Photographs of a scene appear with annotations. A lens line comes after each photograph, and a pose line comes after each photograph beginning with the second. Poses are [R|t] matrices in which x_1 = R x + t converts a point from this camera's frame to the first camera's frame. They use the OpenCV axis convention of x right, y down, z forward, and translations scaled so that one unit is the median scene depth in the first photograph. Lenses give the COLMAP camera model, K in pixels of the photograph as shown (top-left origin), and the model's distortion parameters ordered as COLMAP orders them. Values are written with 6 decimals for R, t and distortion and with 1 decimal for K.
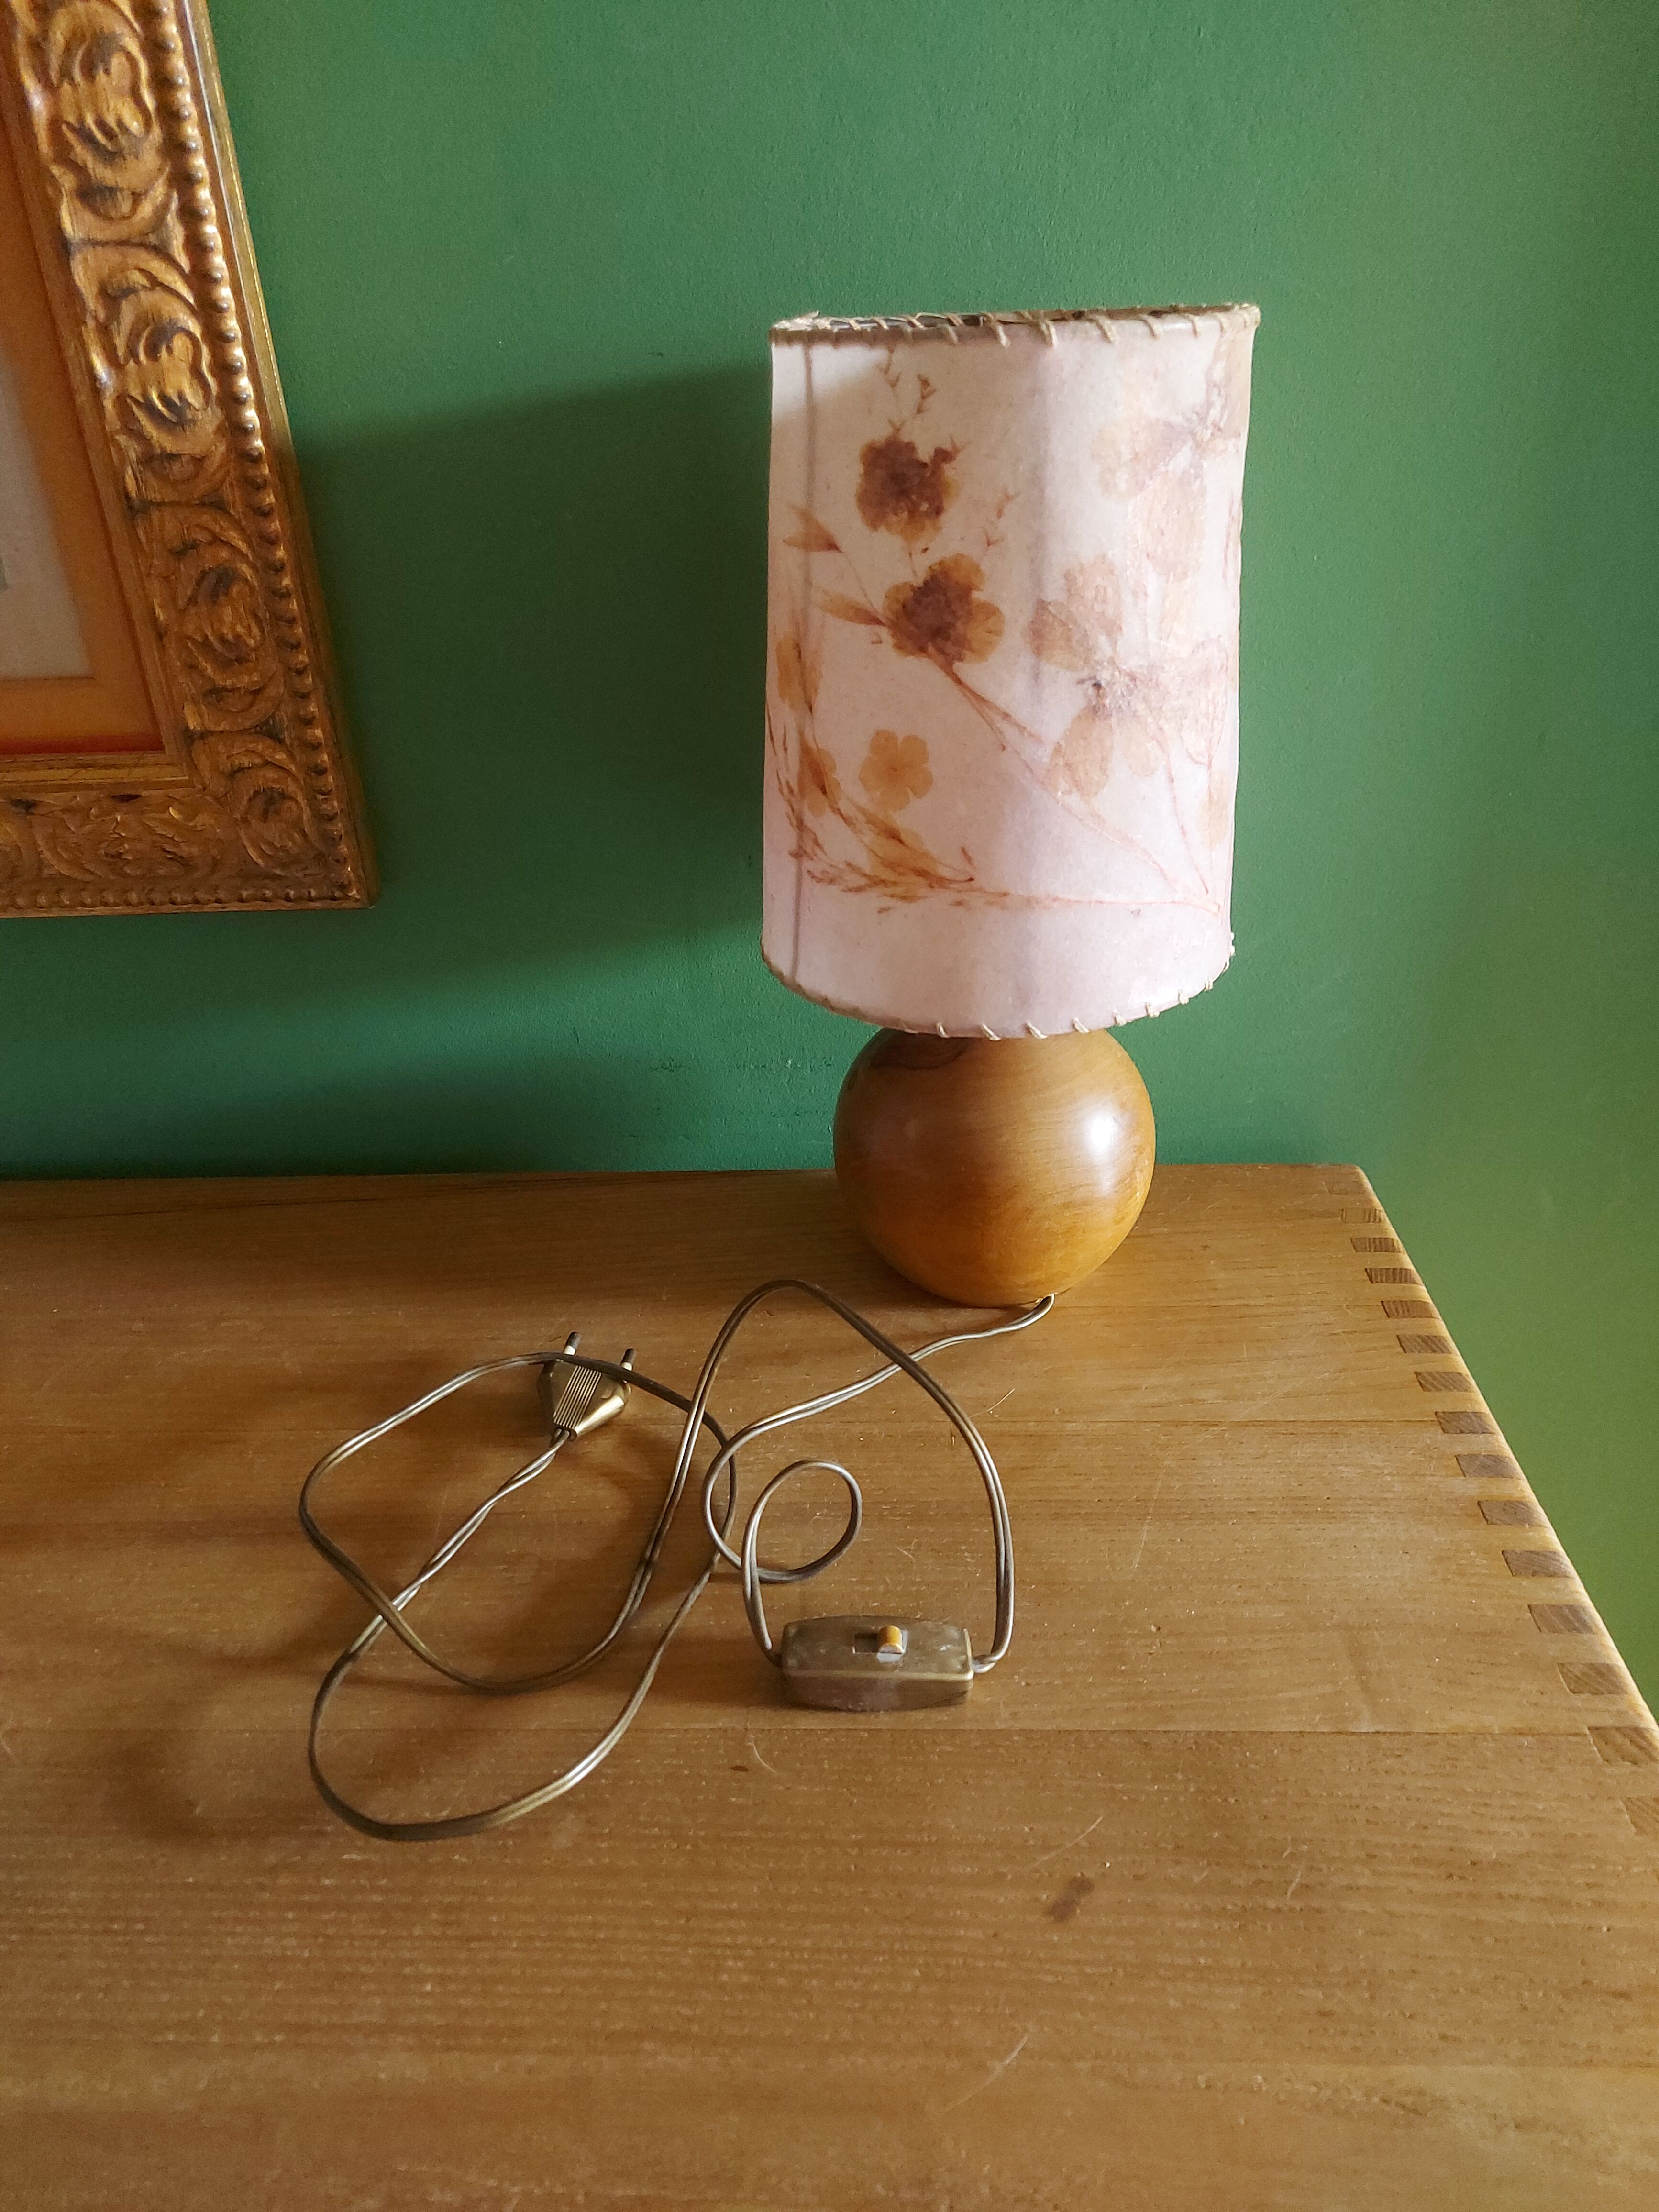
lens RADIAL K [[1647.1, 0, 750.5], [0, 1647.1, 1161.9], [0, 0, 1]] dist [0.007933, -0.044811]
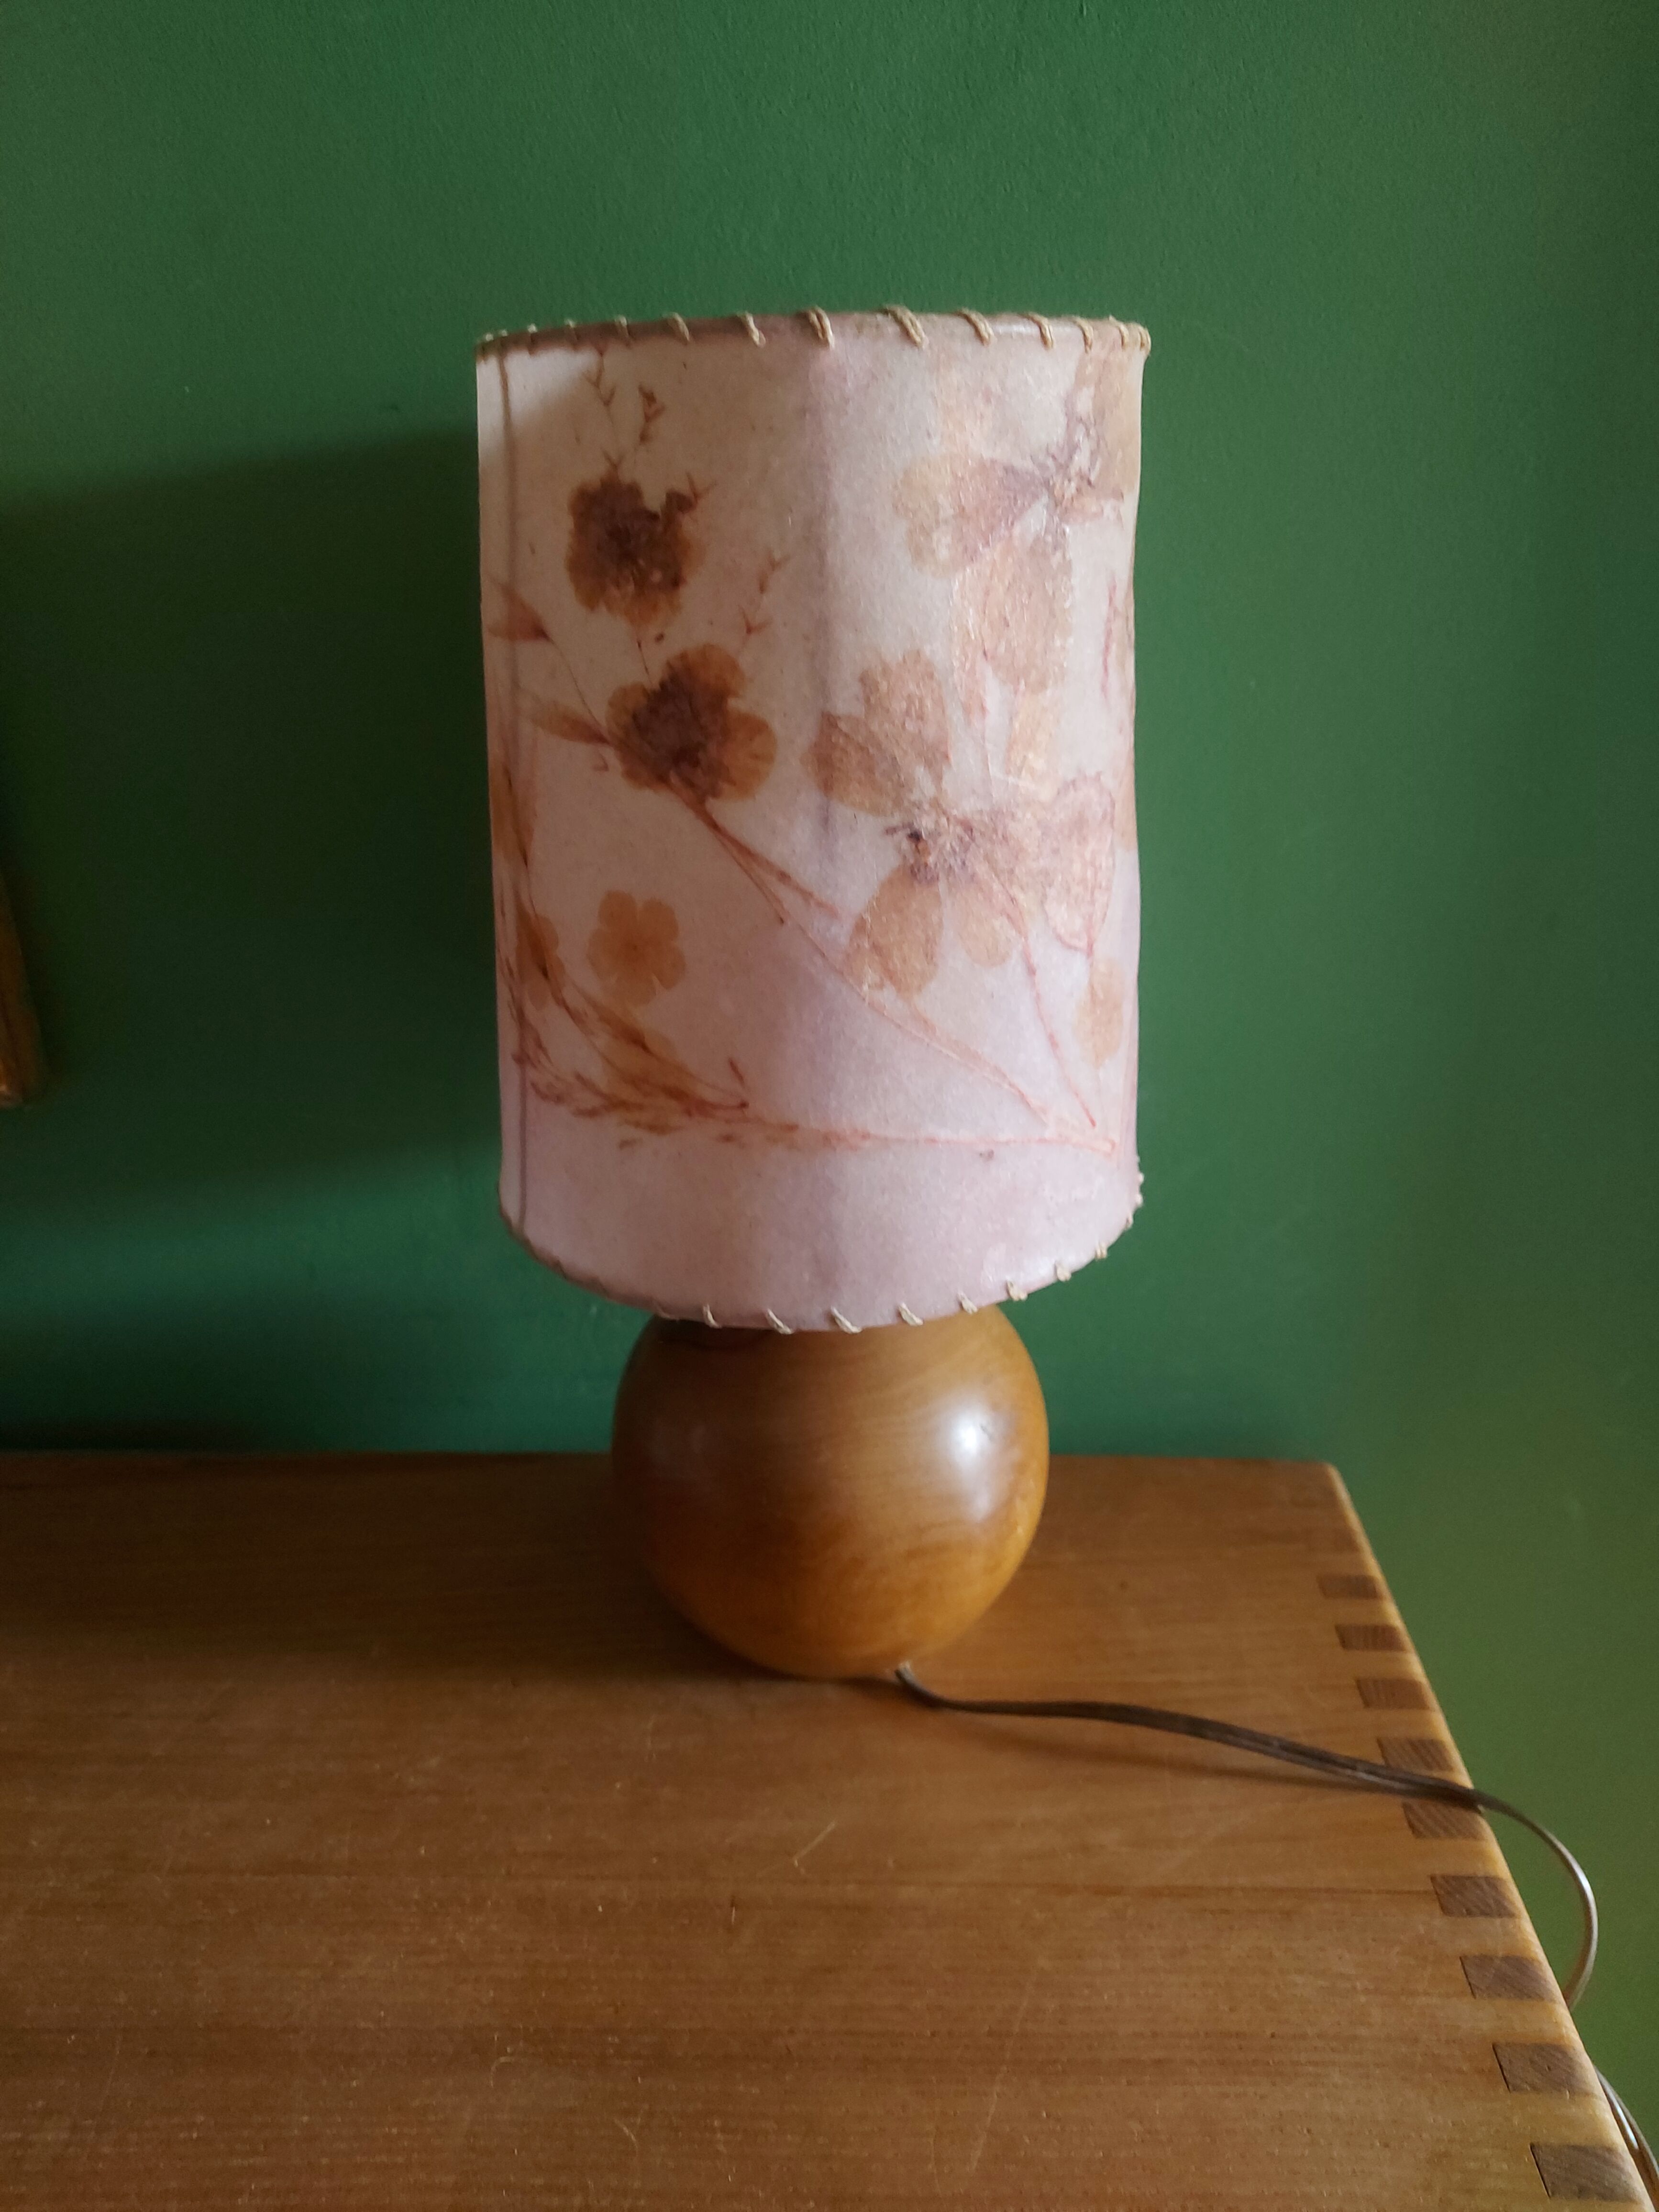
lens RADIAL K [[1647.1, 0, 809.4], [0, 1647.1, 1121.6], [0, 0, 1]] dist [0.007933, -0.044811]
pose [[0.999497, 0.020549, 0.024175, 0.142242], [-0.017638, 0.993210, -0.114988, -0.084663], [-0.026374, 0.114504, 0.993073, 0.308986]]
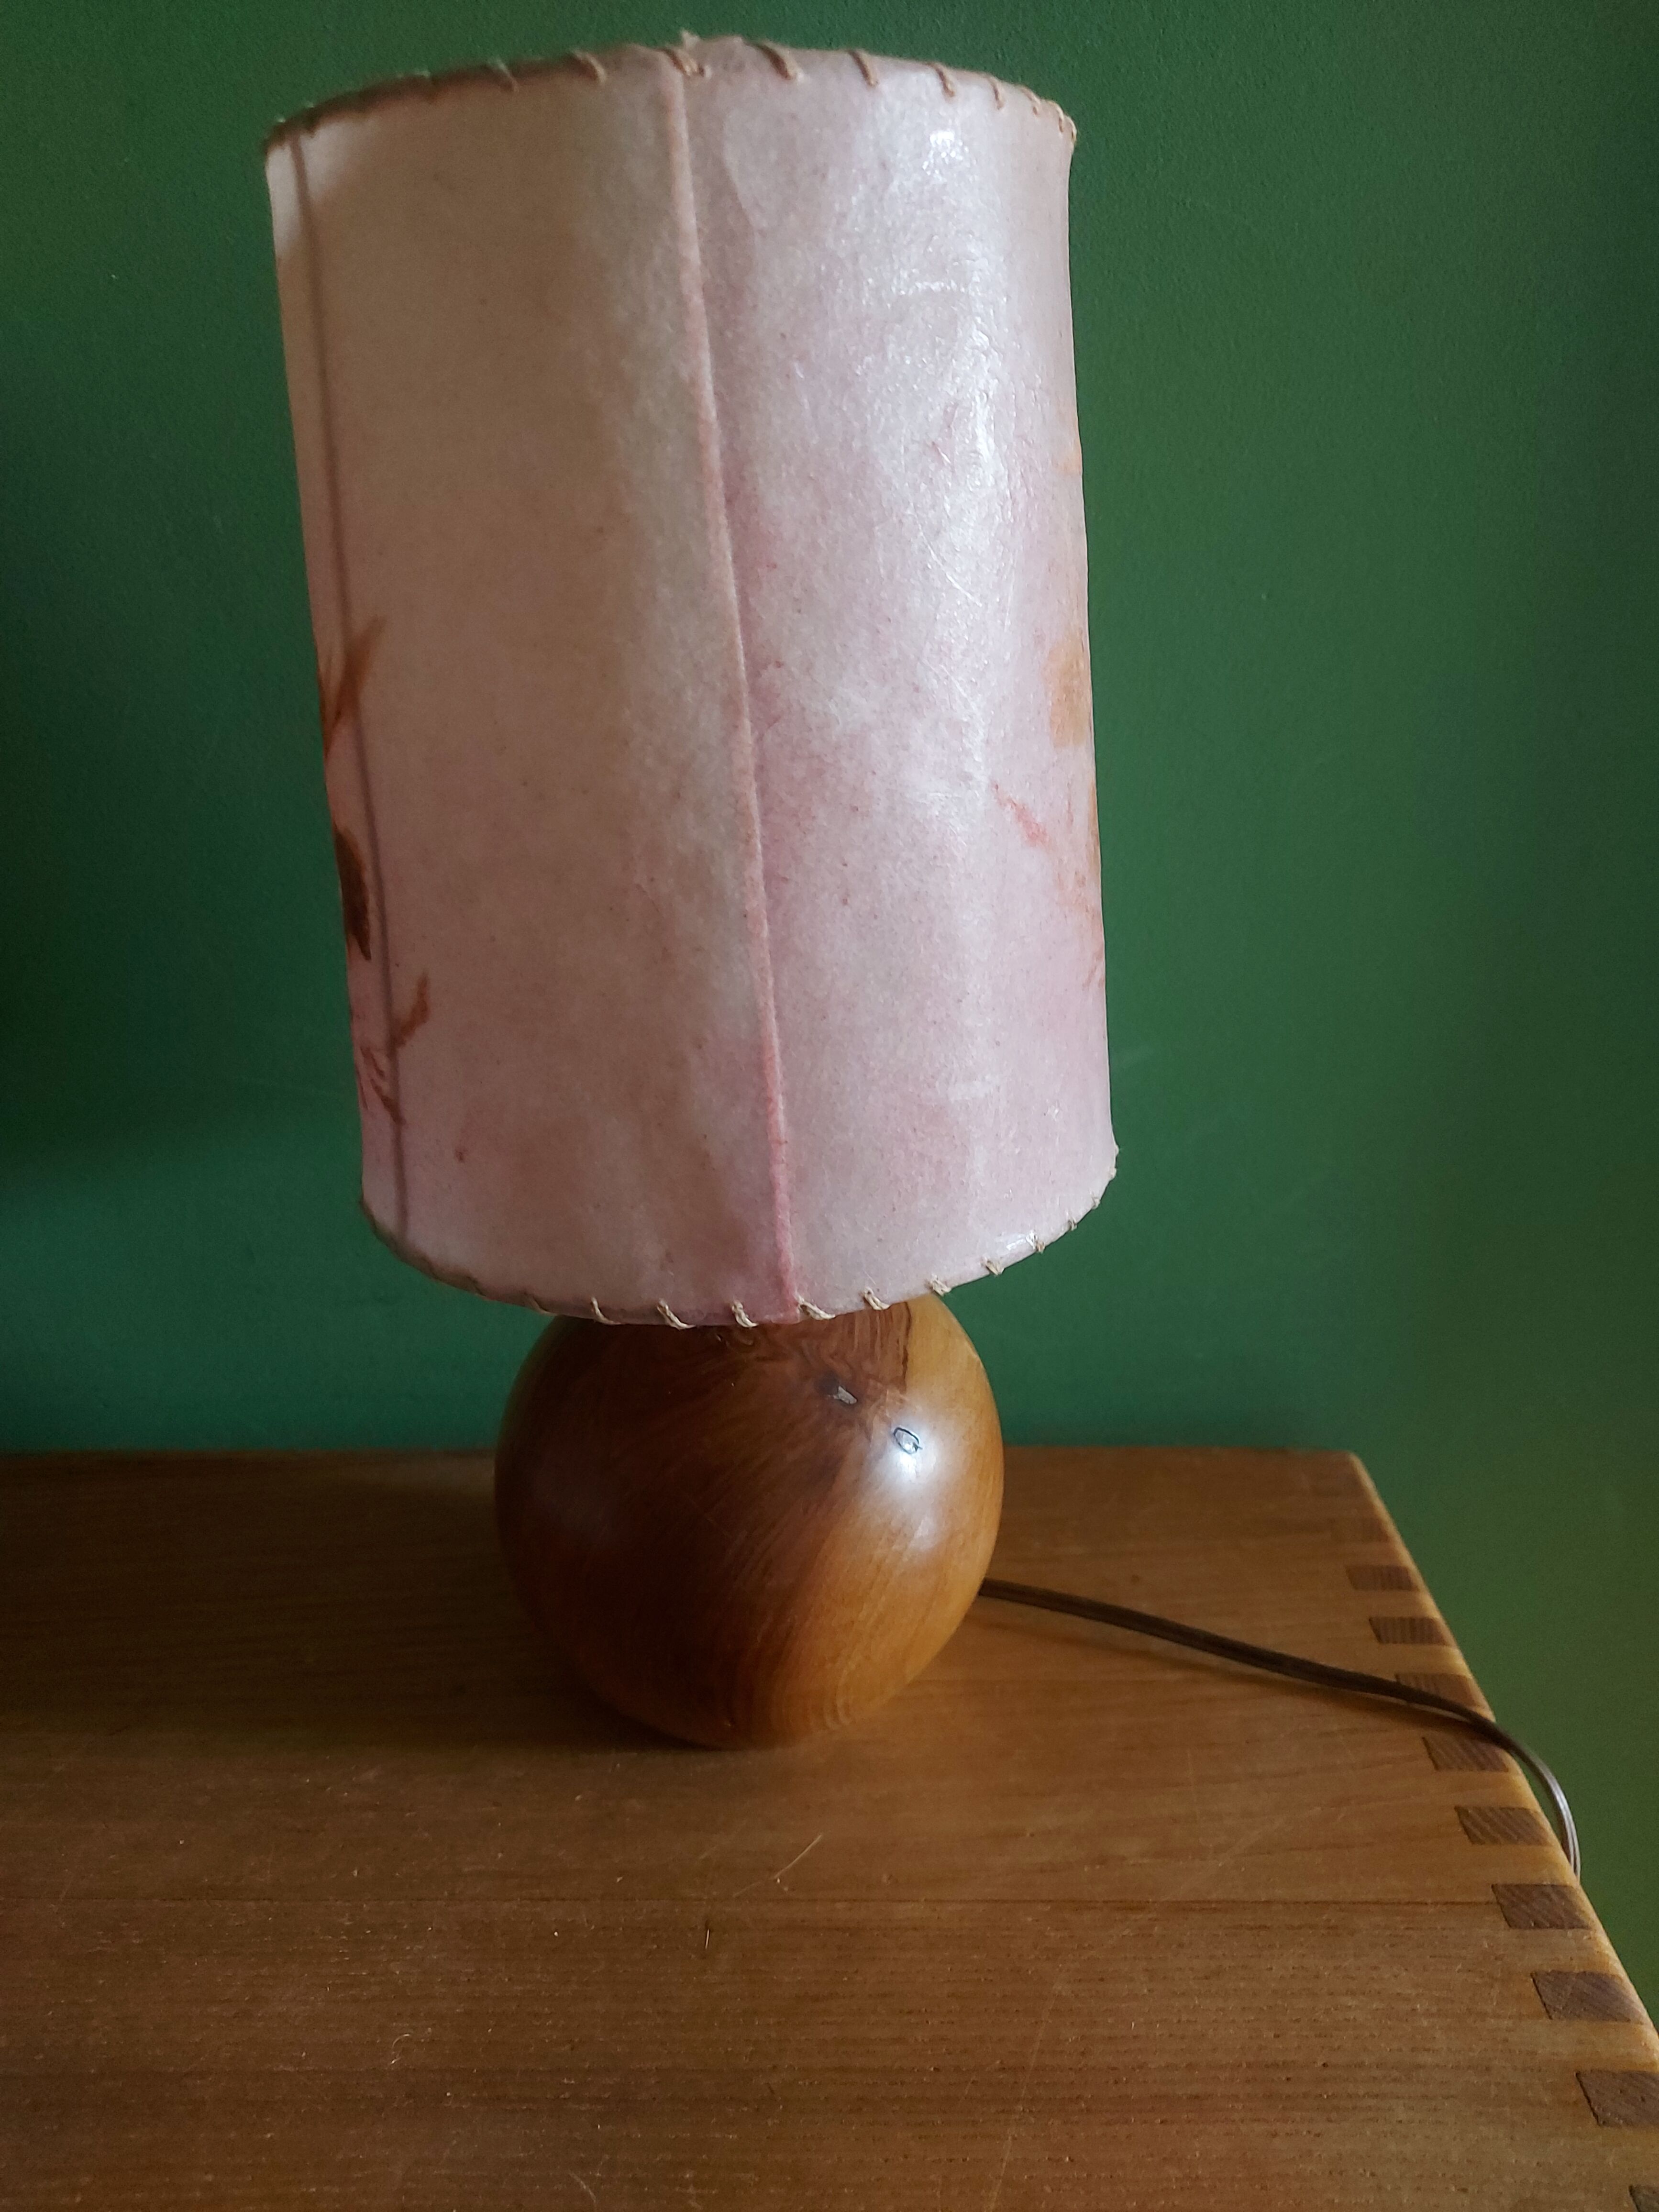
lens RADIAL K [[1647.1, 0, 811.4], [0, 1647.1, 1121.7], [0, 0, 1]] dist [0.007933, -0.044811]
pose [[0.998985, 0.018421, 0.041100, 0.141708], [-0.011876, 0.987977, -0.154145, -0.034684], [-0.043446, 0.153501, 0.987193, 0.391053]]
